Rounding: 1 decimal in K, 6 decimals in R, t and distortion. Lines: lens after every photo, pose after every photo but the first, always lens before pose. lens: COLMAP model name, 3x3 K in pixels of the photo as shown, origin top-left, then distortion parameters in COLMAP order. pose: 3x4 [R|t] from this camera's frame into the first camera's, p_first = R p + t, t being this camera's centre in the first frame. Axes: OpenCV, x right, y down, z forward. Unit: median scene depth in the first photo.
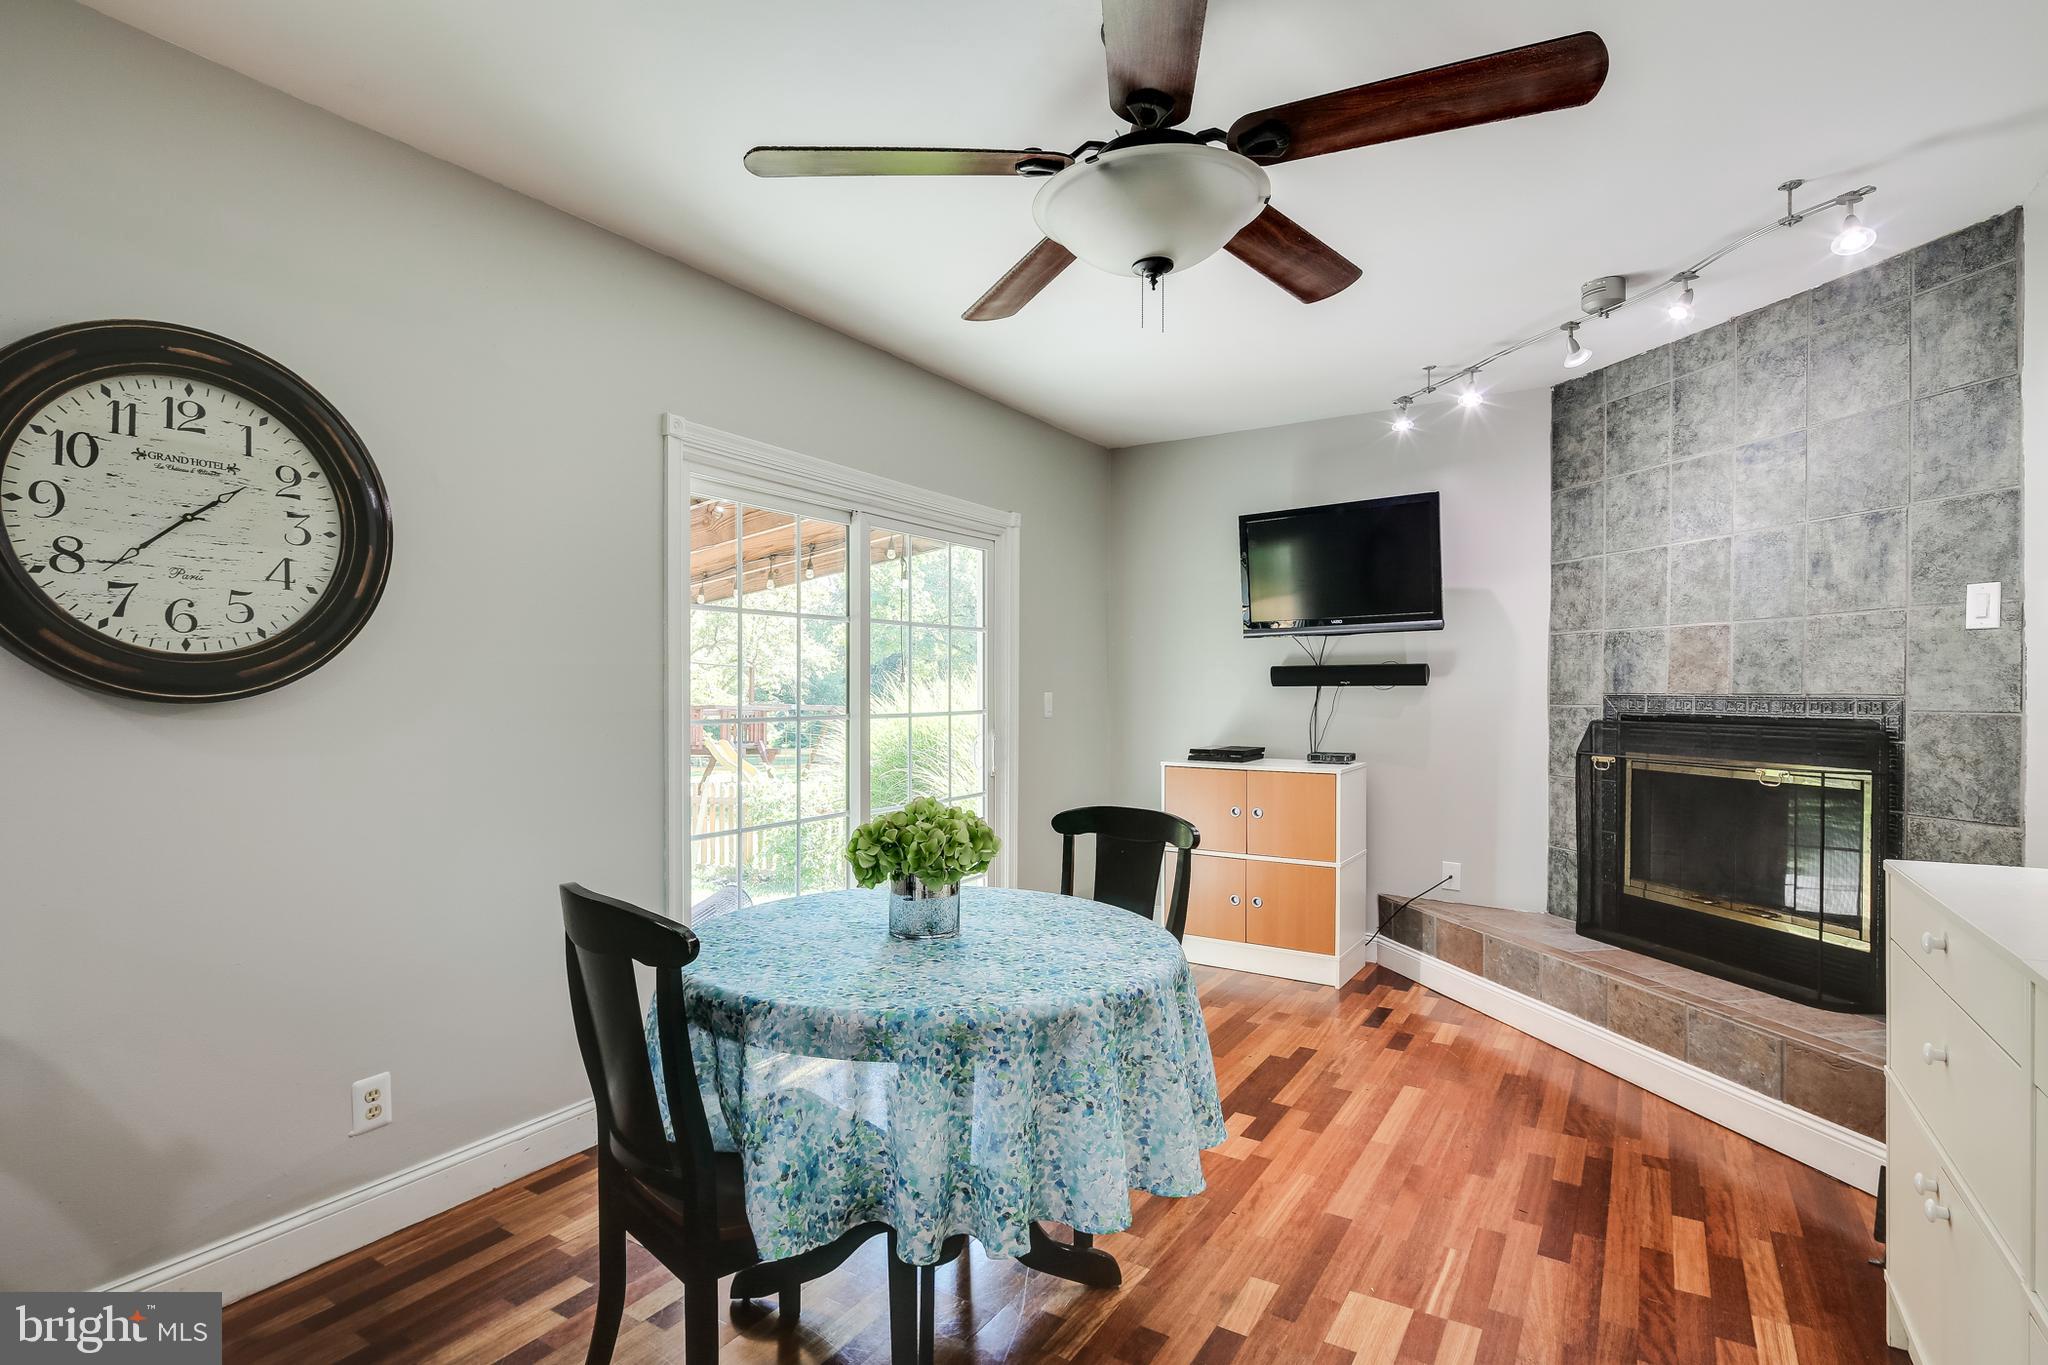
lens RADIAL K [[996.5, 0, 1026.8], [0, 996.5, 693.8], [0, 0, 1]] dist [0.004984, -0.004923]
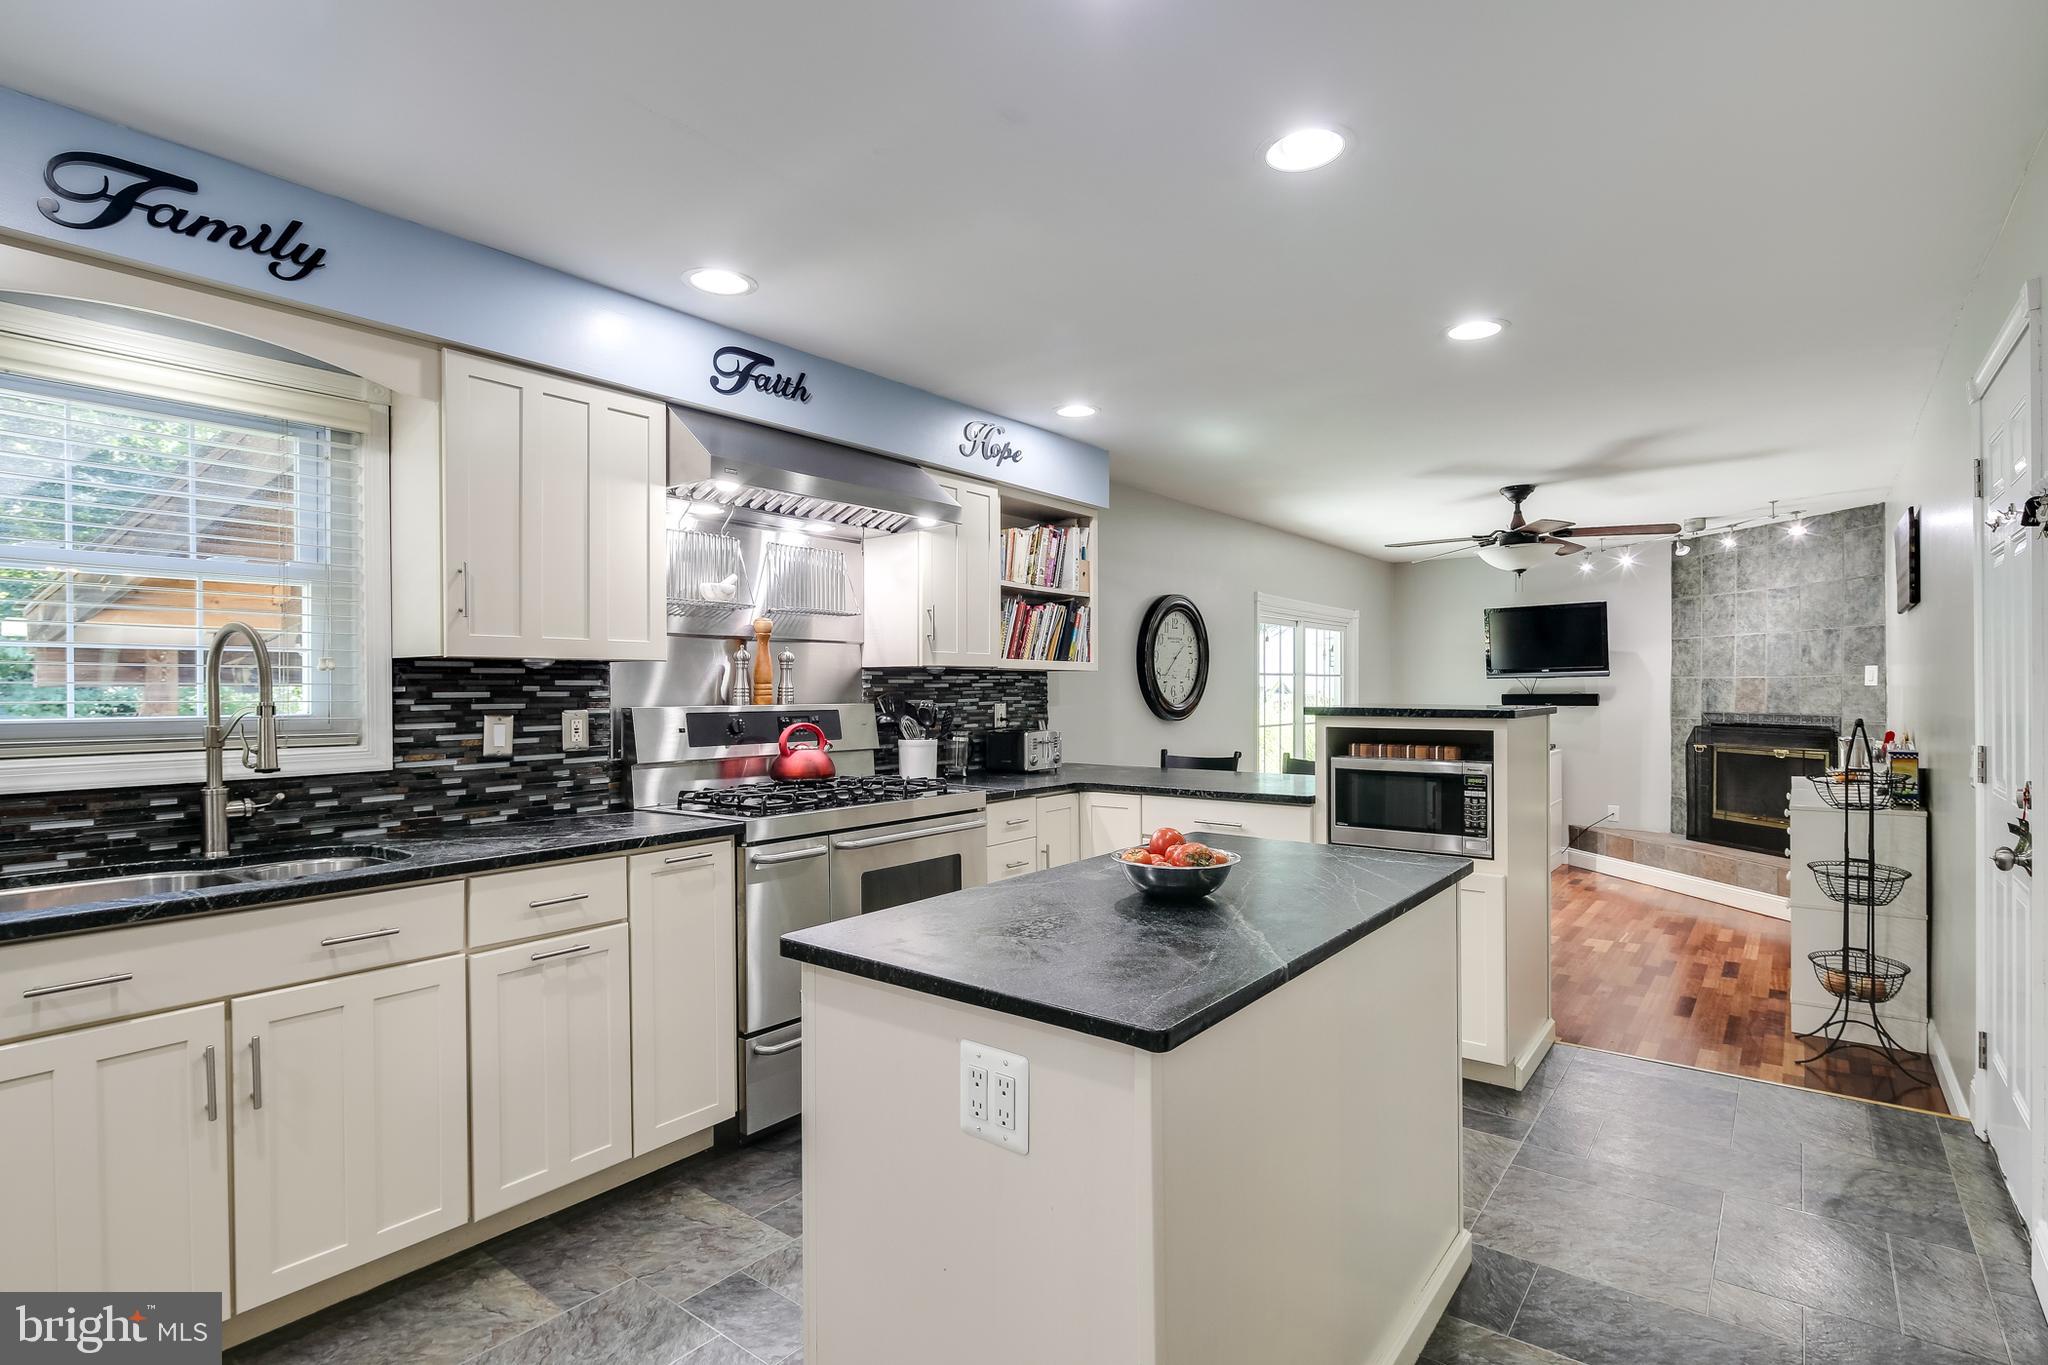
lens RADIAL K [[996.5, 0, 1024.9], [0, 996.5, 691.2], [0, 0, 1]] dist [0.004984, -0.004923]
pose [[0.994570, -0.003151, -0.104026, -0.540171], [0.002696, 0.999986, -0.004515, -0.036666], [0.104039, 0.004210, 0.994564, -1.098081]]
